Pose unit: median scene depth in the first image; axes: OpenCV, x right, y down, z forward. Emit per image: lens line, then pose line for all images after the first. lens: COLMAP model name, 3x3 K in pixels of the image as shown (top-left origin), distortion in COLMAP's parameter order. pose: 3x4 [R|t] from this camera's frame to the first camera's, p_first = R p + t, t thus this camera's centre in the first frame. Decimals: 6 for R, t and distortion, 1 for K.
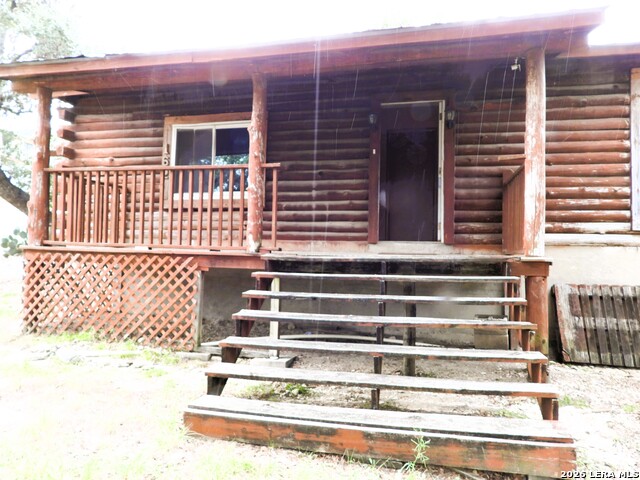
lens RADIAL K [[458.3, 0, 320.7], [0, 458.3, 240.0], [0, 0, 1]] dist [-0.009825, -0.000431]
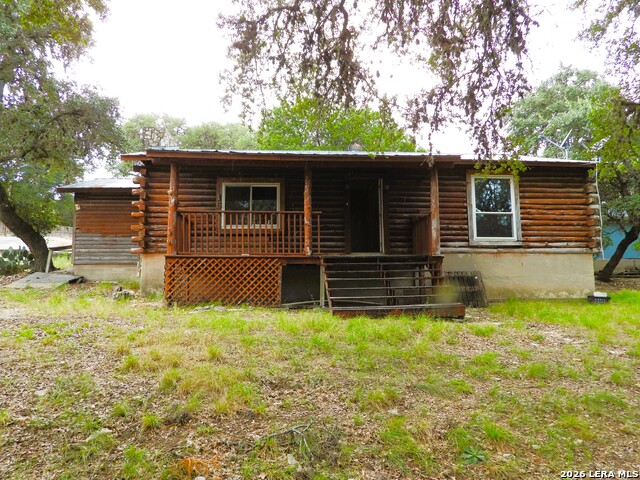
lens RADIAL K [[458.3, 0, 320.7], [0, 458.3, 240.0], [0, 0, 1]] dist [-0.009825, -0.000431]
pose [[0.949245, 0.002854, 0.314524, -0.632658], [0.017516, 0.997927, -0.061919, 0.072086], [-0.314049, 0.064286, 0.947228, -0.789395]]
